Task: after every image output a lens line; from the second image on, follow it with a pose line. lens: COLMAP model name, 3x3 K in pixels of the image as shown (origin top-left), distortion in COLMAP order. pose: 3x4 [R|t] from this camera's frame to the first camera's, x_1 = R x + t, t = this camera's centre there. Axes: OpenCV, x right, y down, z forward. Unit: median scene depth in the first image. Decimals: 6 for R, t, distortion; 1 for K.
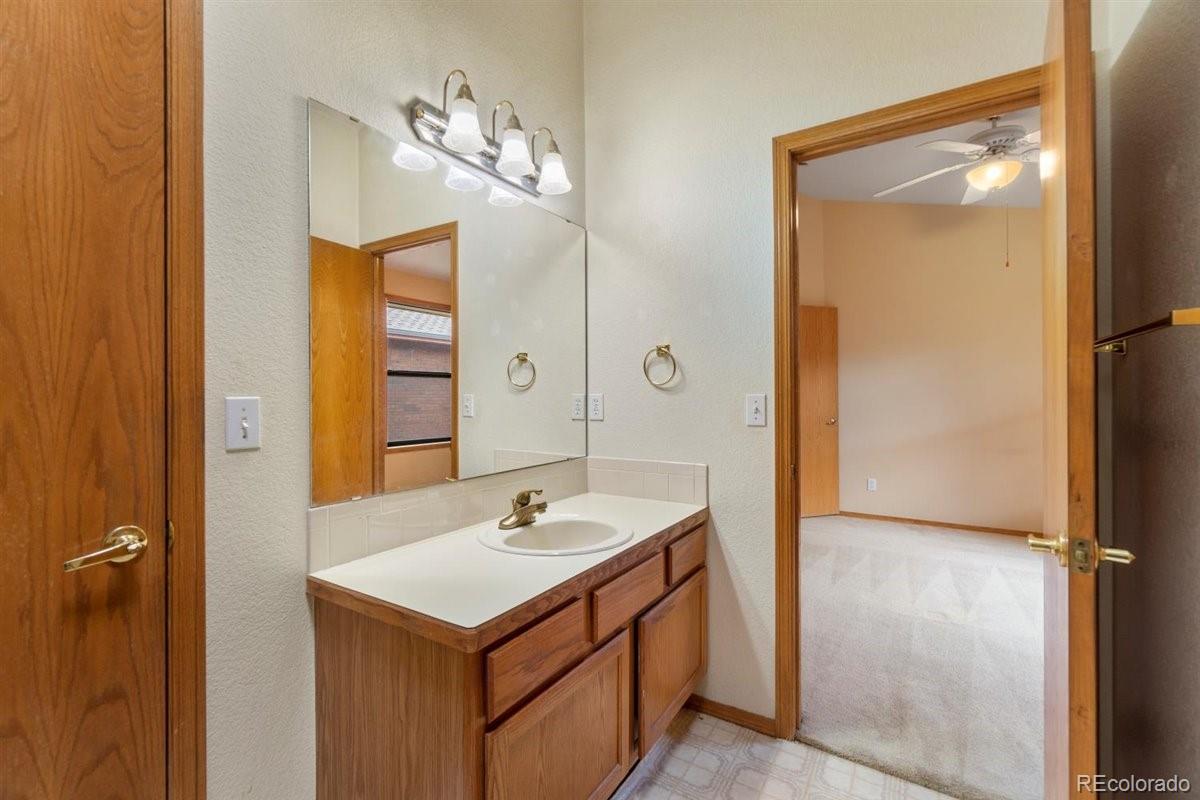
lens RADIAL K [[526.1, 0, 593.8], [0, 526.1, 395.5], [0, 0, 1]] dist [-0.003857, -0.000134]
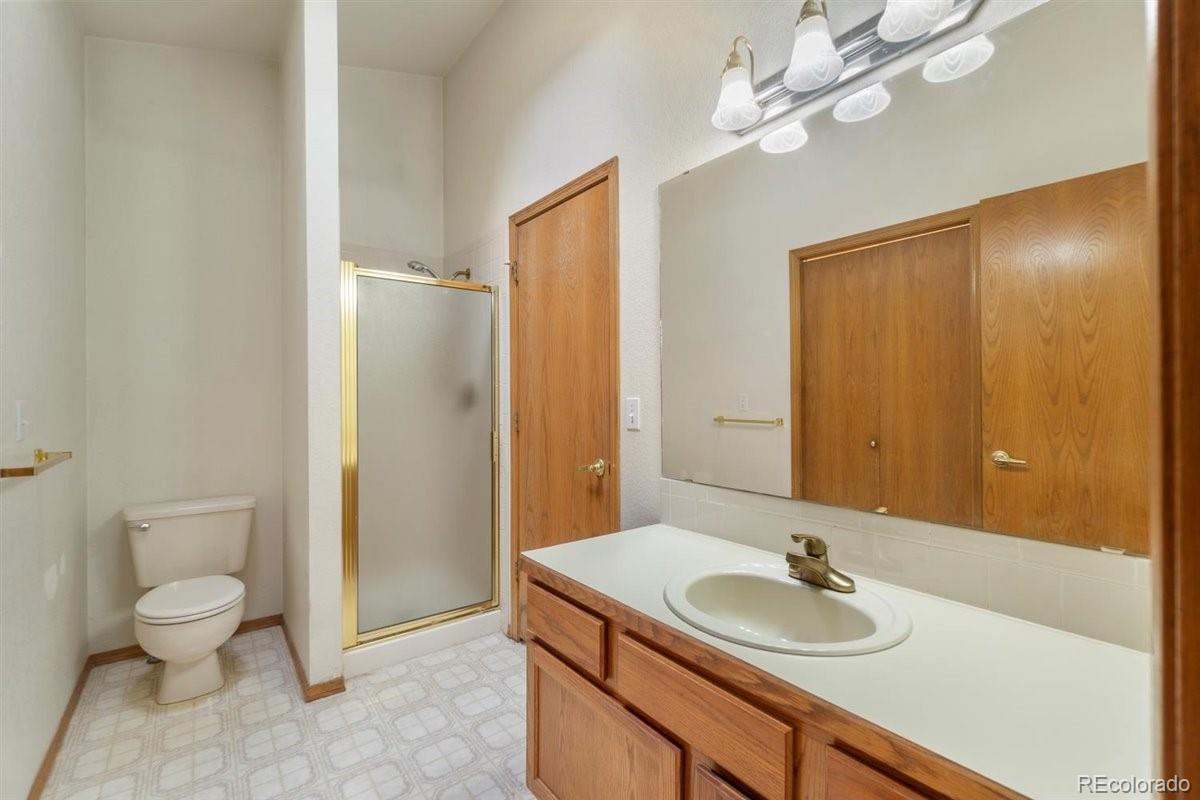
lens RADIAL K [[526.1, 0, 594.5], [0, 526.1, 400.0], [0, 0, 1]] dist [-0.003857, -0.000134]
pose [[-0.356534, 0.011348, -0.934213, 0.917206], [0.006316, 0.999933, 0.009736, -0.007549], [0.934261, -0.002429, -0.356582, 1.454827]]
